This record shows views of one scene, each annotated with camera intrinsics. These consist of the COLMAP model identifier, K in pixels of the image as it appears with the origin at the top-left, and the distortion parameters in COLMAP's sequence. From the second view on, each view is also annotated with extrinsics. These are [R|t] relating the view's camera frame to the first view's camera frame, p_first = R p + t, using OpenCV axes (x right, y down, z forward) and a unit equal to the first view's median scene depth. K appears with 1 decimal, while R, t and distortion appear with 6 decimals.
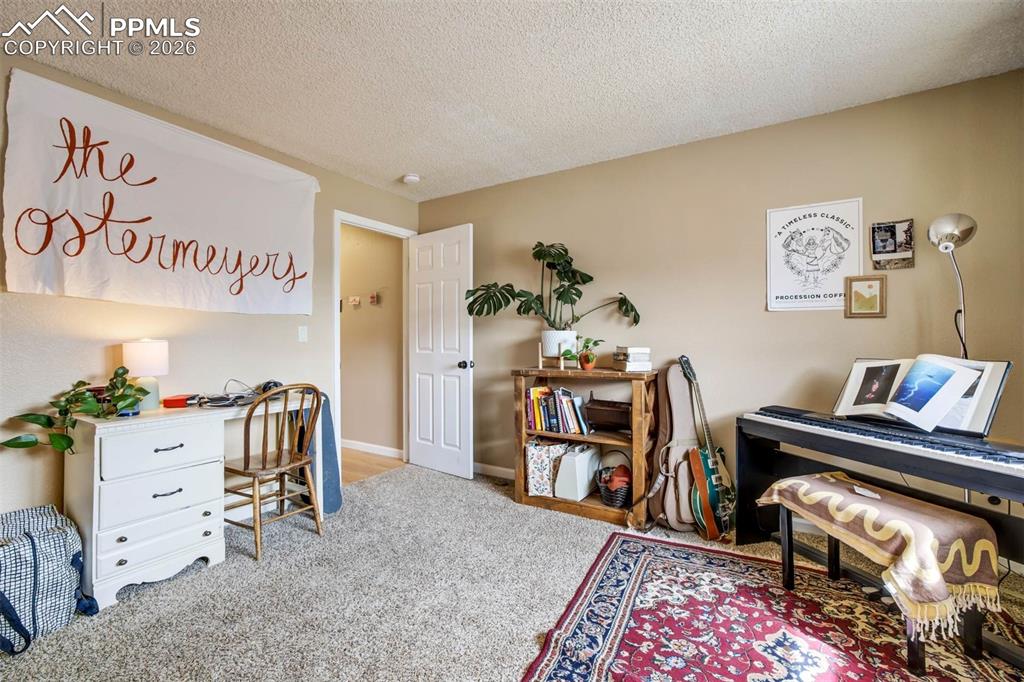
lens RADIAL K [[444.5, 0, 512.0], [0, 444.5, 341.0], [0, 0, 1]] dist [-0.001506, 0.000109]
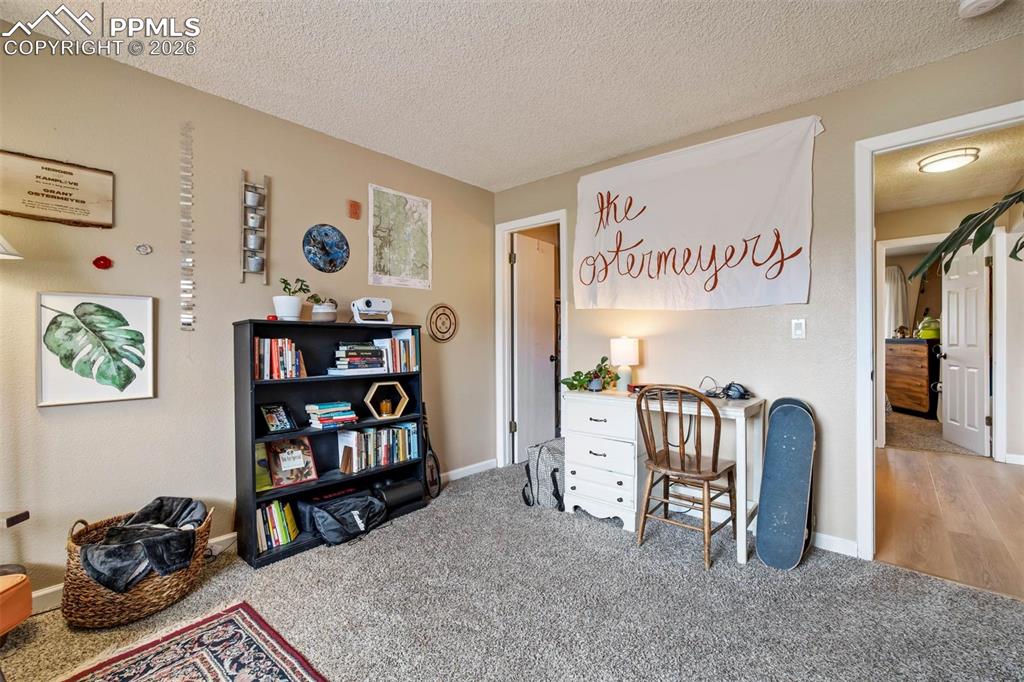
lens RADIAL K [[436.1, 0, 512.0], [0, 436.1, 341.0], [0, 0, 1]] dist [0.000083, 0.000306]
pose [[-0.152287, 0.014875, -0.988224, 0.464260], [0.006880, 0.999878, 0.013990, -0.010721], [0.988312, -0.004669, -0.152371, 0.812457]]
